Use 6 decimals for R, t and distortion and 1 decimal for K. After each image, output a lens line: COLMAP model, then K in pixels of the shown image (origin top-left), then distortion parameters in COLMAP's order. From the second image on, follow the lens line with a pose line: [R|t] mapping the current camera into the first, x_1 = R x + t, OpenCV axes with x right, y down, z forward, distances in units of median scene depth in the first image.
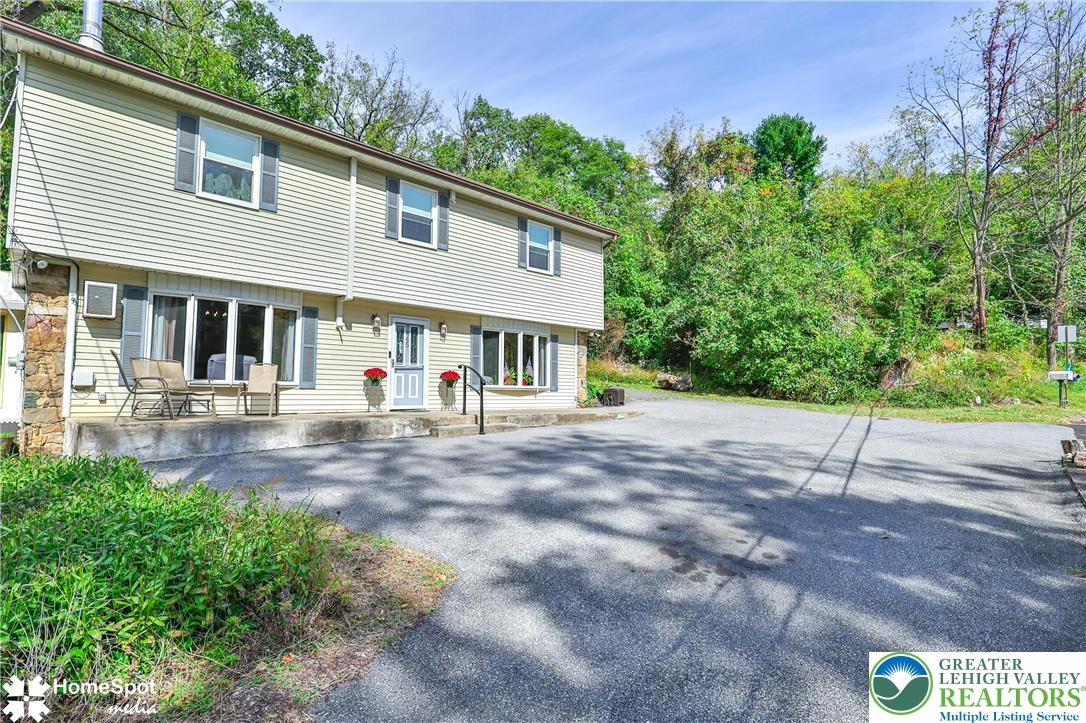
lens RADIAL K [[531.4, 0, 547.3], [0, 531.4, 361.8], [0, 0, 1]] dist [0.001606, 0.000347]
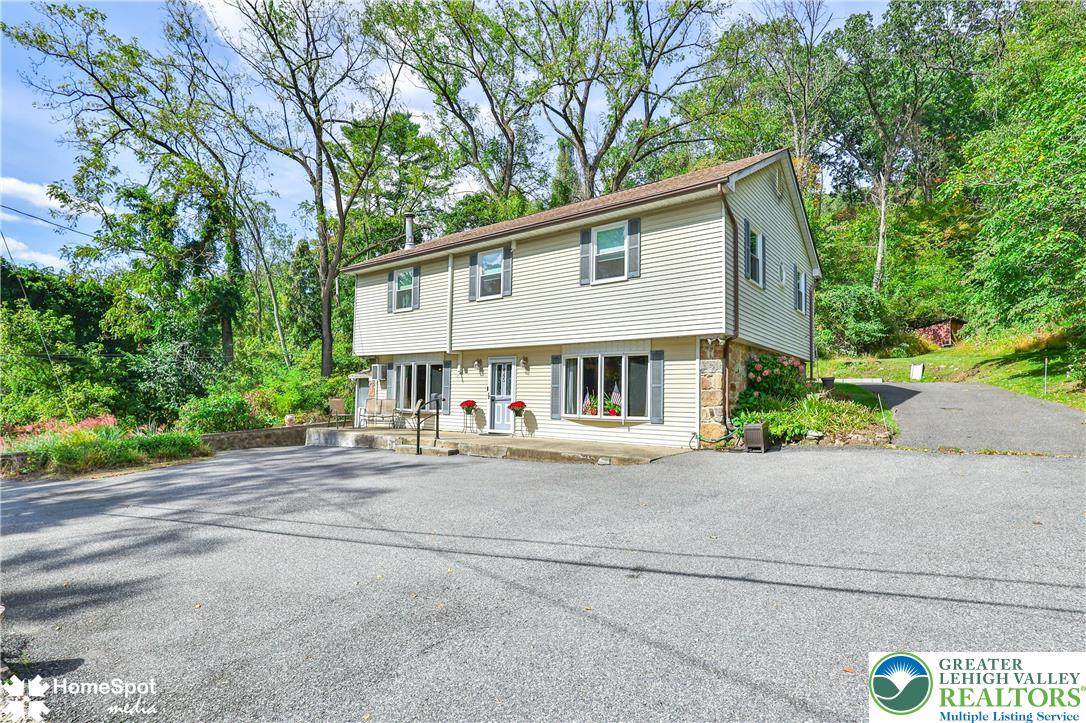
lens RADIAL K [[521.2, 0, 546.9], [0, 521.2, 388.7], [0, 0, 1]] dist [-0.001458, -0.000348]
pose [[0.157872, -0.058773, -0.985709, 0.827209], [0.014750, 0.998256, -0.057158, 0.051025], [0.987349, -0.005515, 0.158464, 0.815828]]
